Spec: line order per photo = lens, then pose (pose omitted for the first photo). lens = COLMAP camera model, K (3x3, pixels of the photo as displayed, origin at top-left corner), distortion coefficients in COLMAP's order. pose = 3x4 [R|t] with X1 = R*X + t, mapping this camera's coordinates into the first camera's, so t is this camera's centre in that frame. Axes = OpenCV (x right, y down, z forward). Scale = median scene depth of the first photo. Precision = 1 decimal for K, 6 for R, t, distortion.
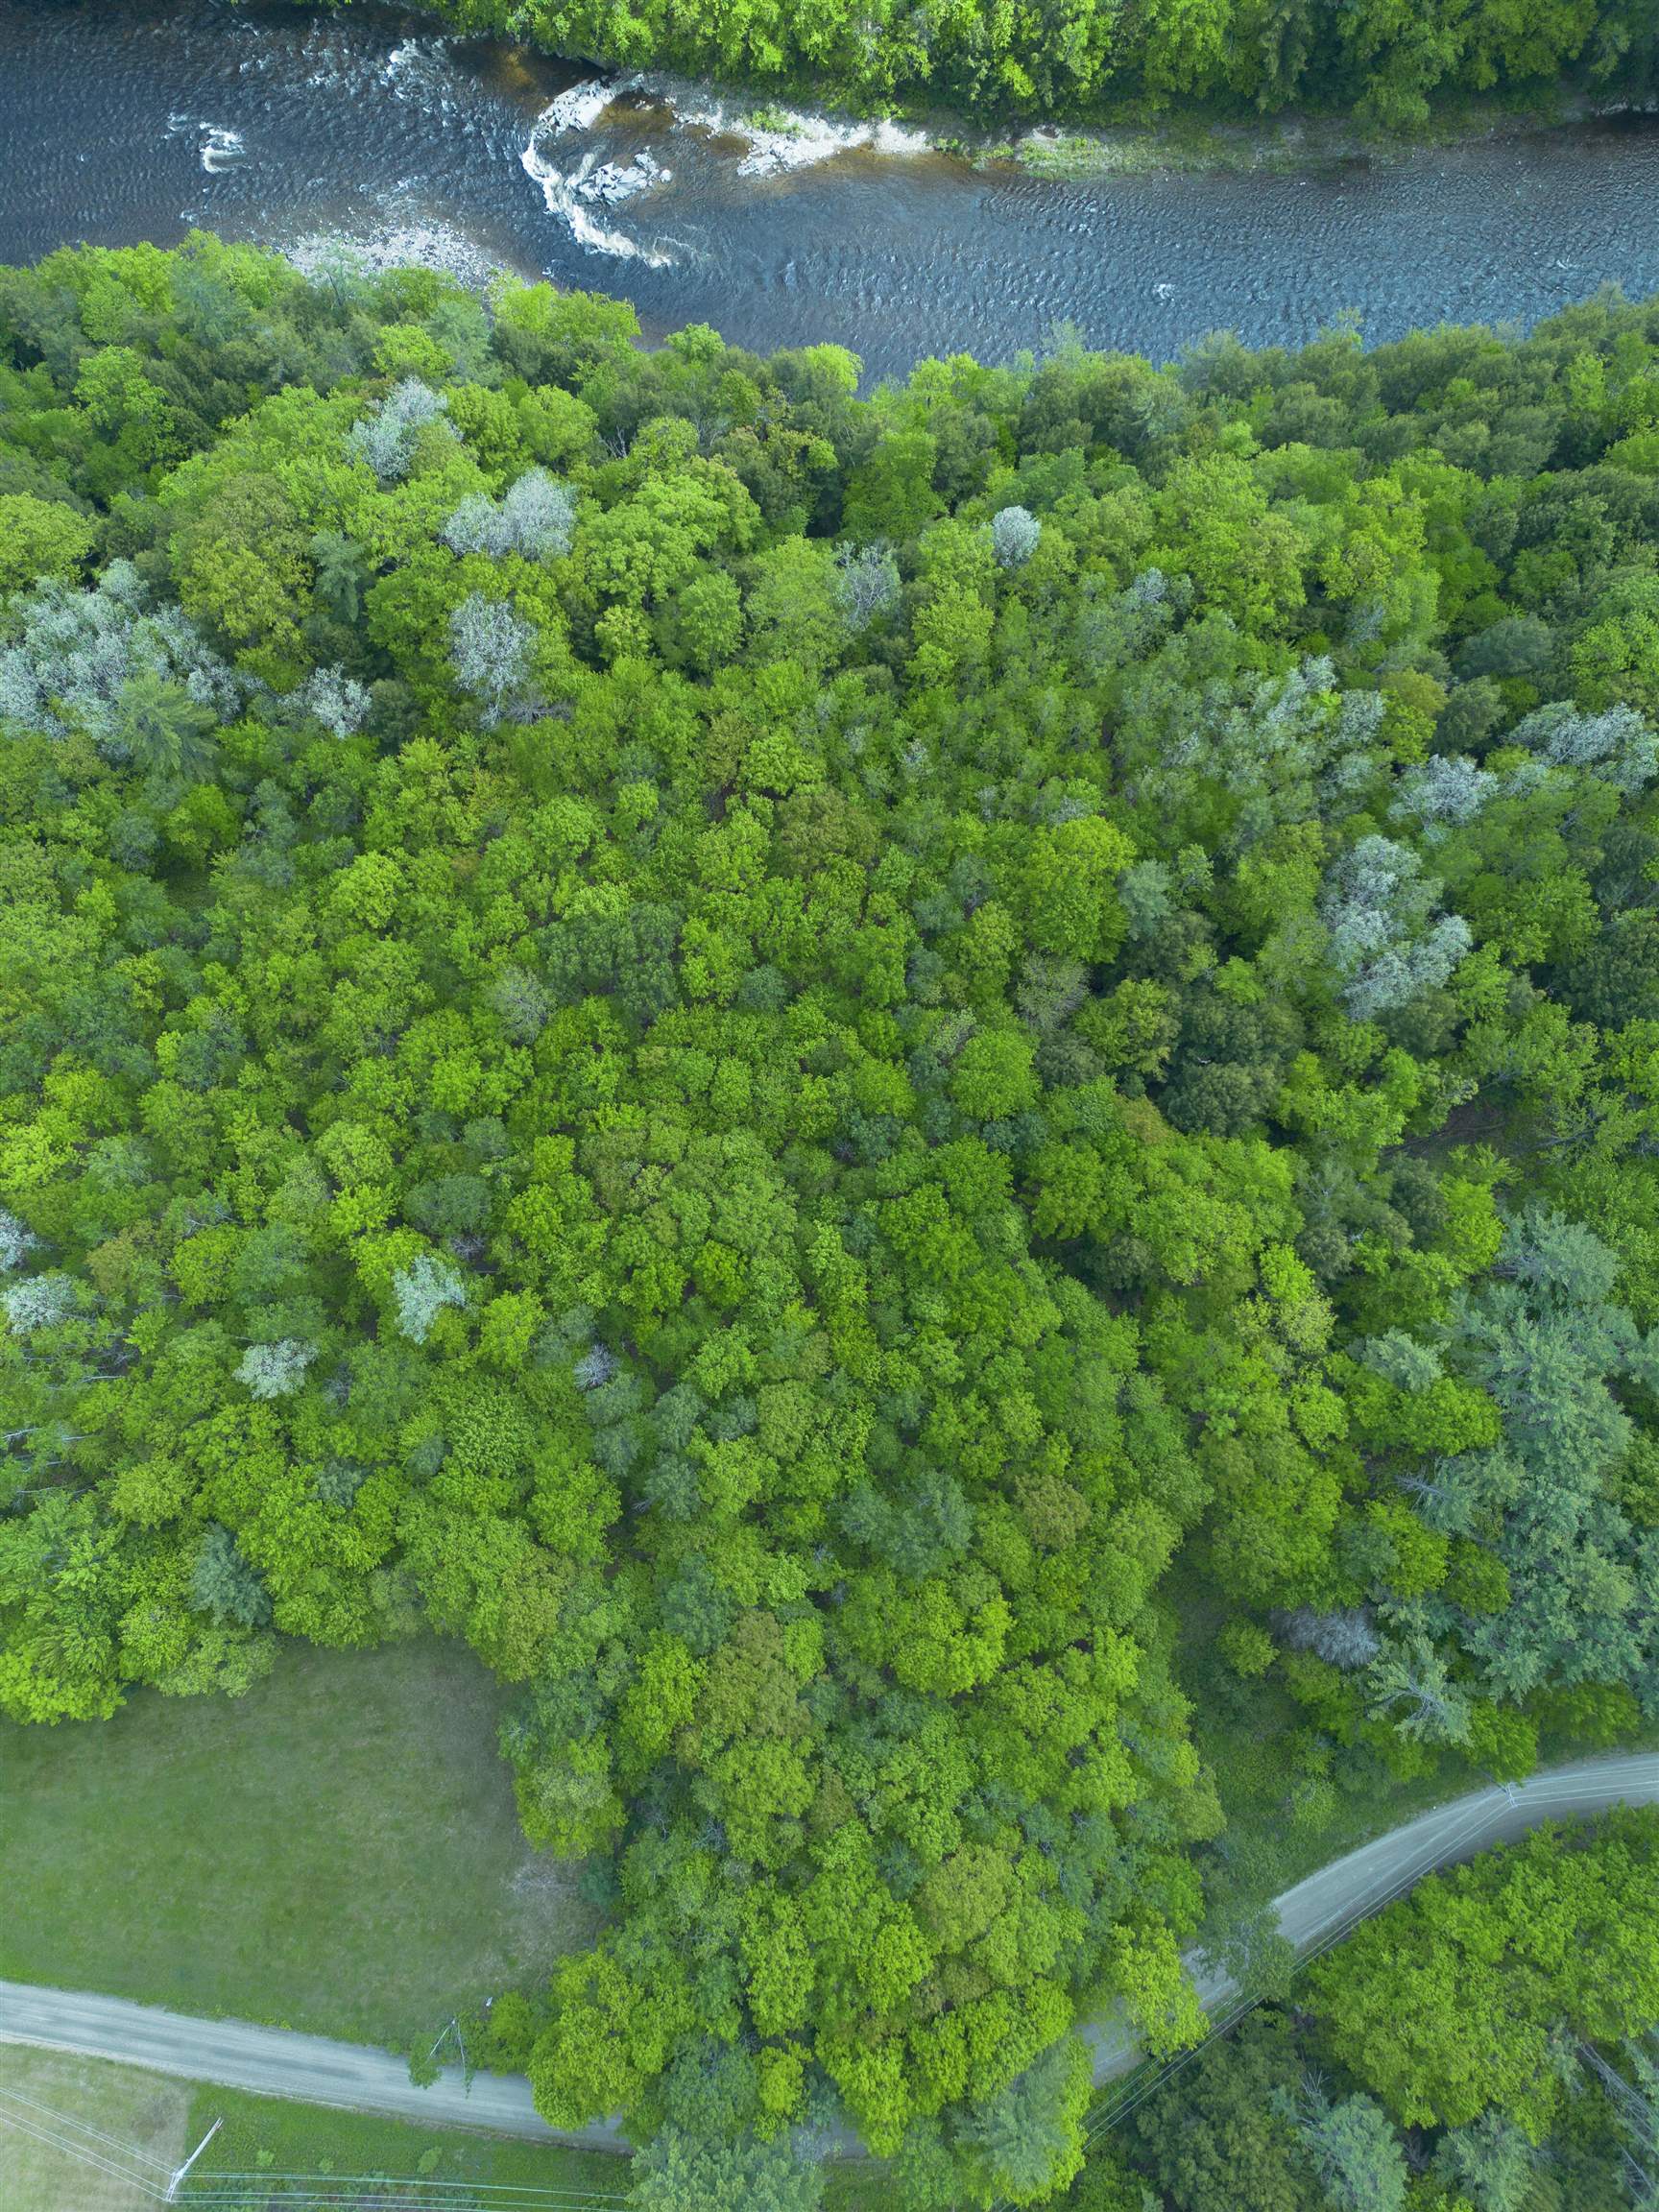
lens RADIAL K [[1560.5, 0, 829.5], [0, 1560.5, 1106.0], [0, 0, 1]] dist [0.063464, -0.056963]
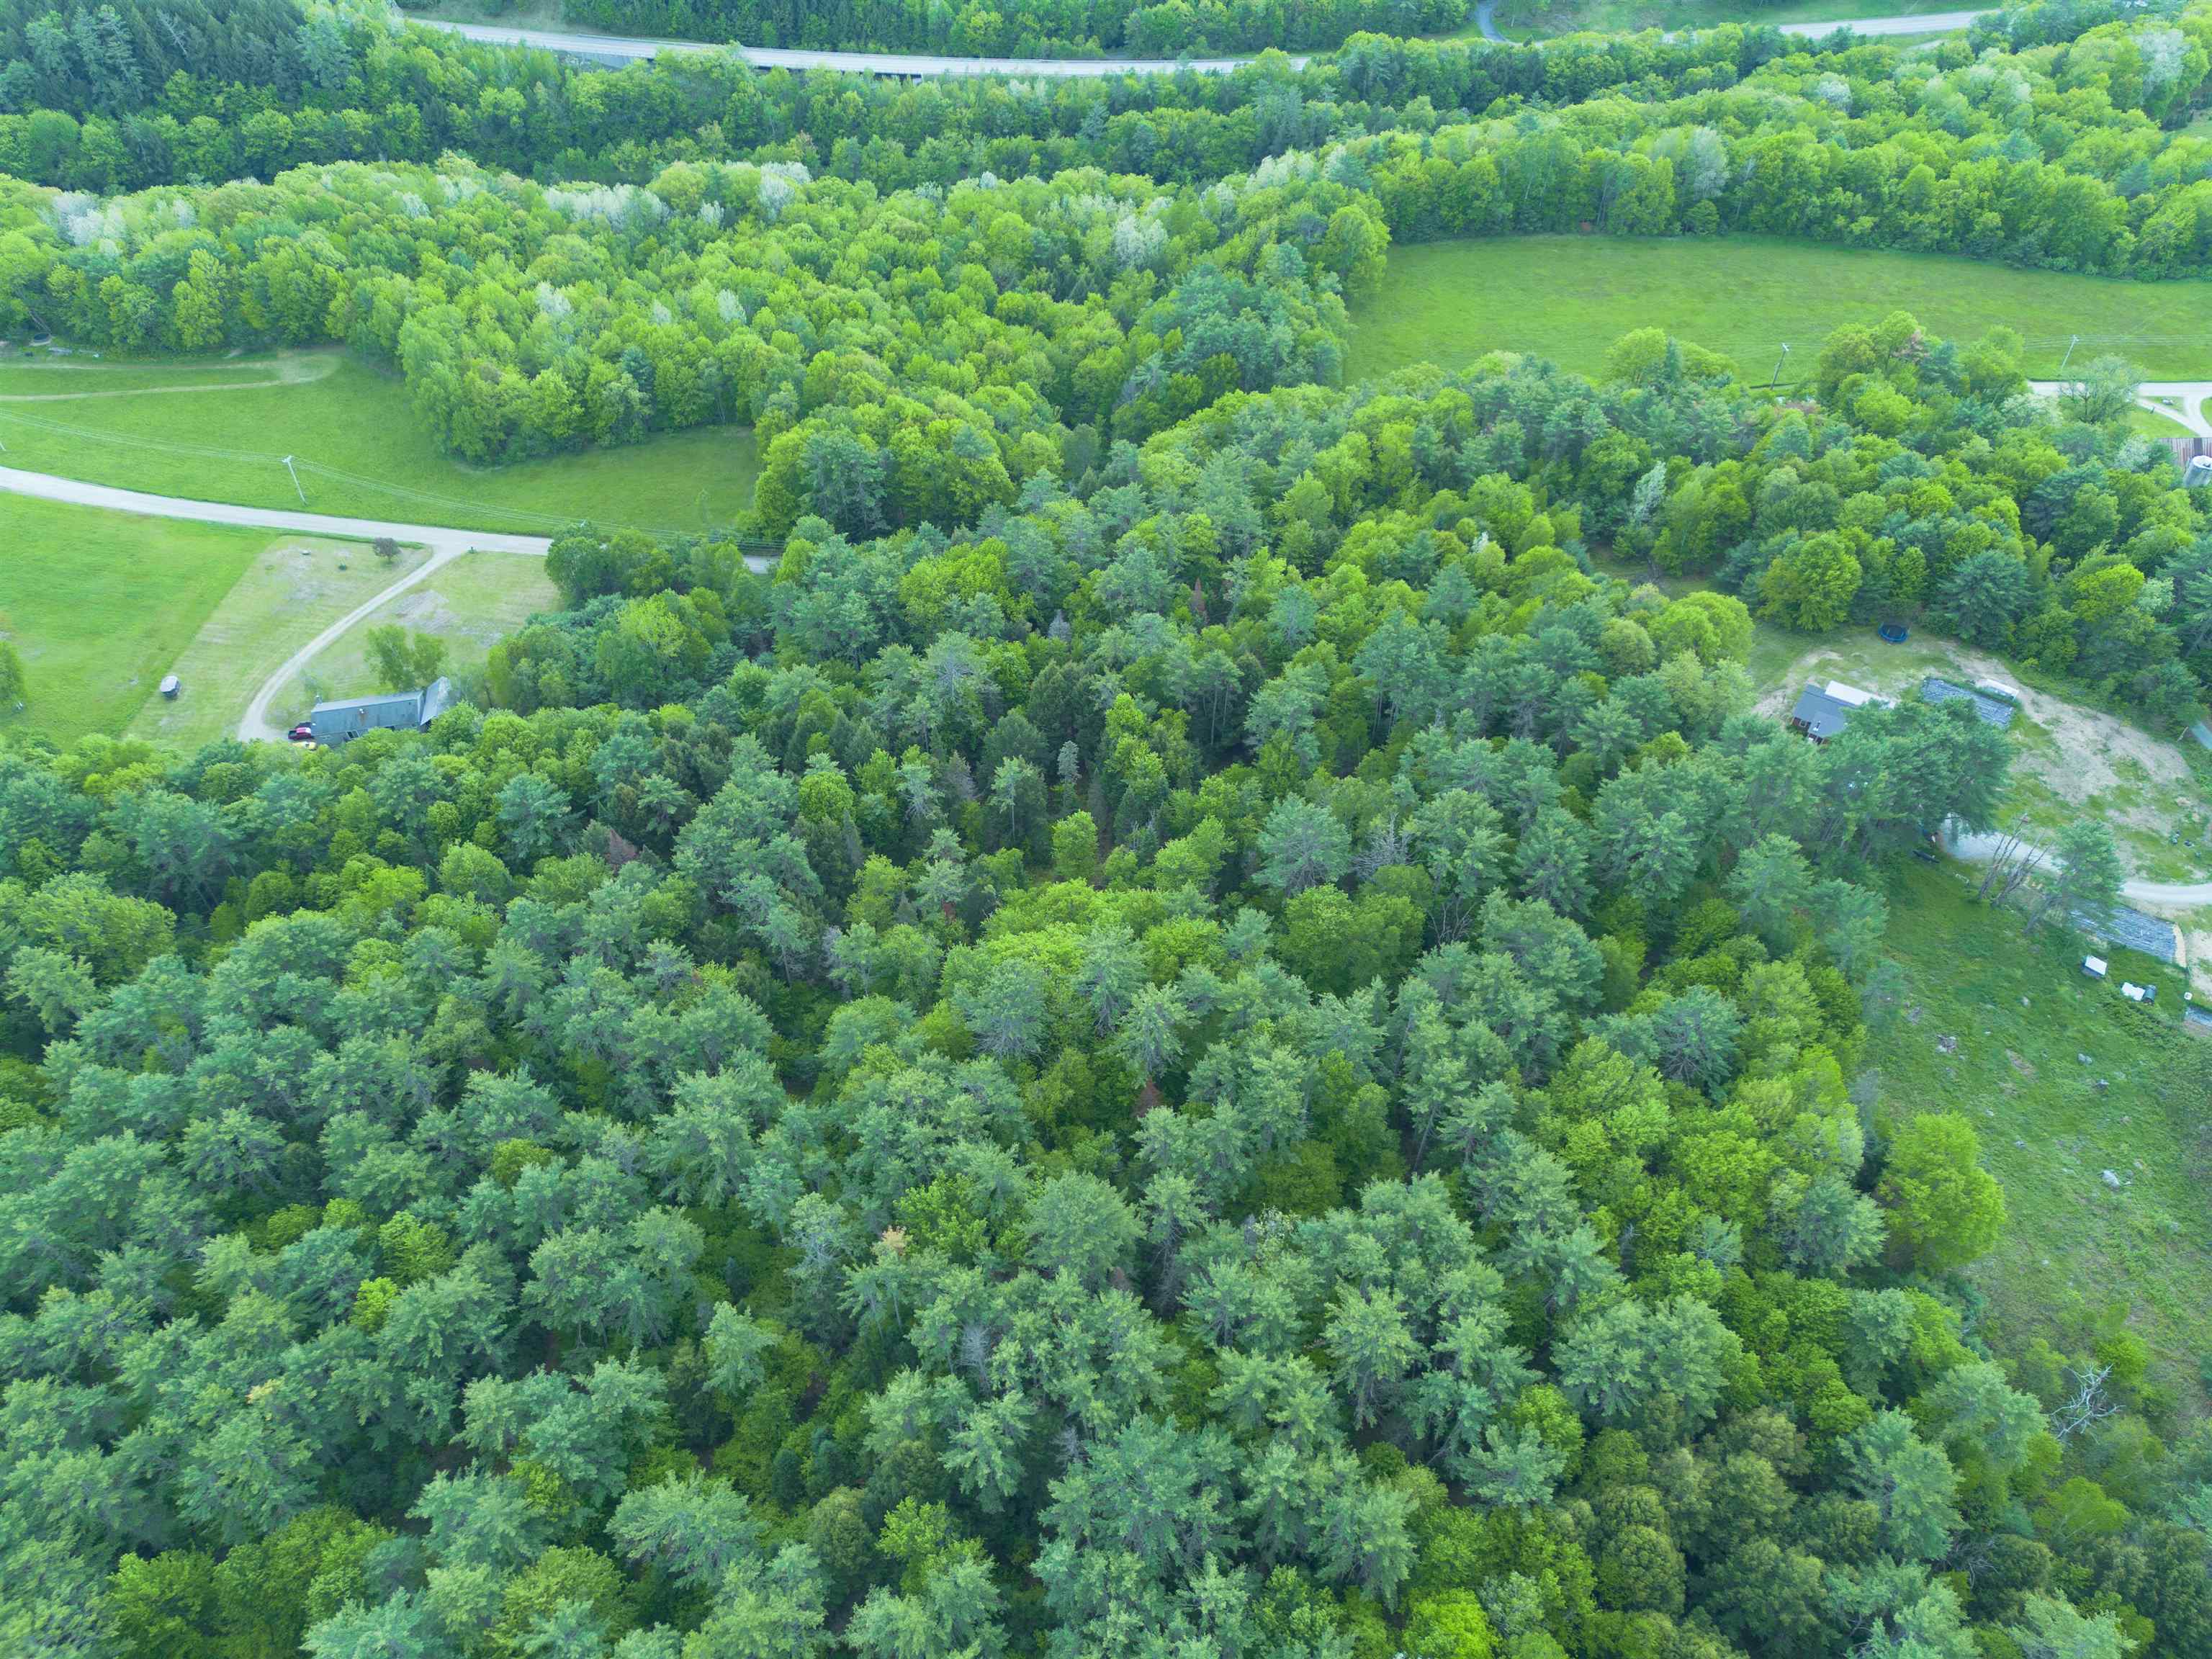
lens RADIAL K [[1523.9, 0, 1106.0], [0, 1523.9, 829.5], [0, 0, 1]] dist [0.059372, -0.051748]
pose [[0.997778, -0.039782, 0.053448, 0.151486], [0.063942, 0.797207, -0.600310, 2.119002], [-0.018727, 0.602393, 0.797980, -0.388409]]
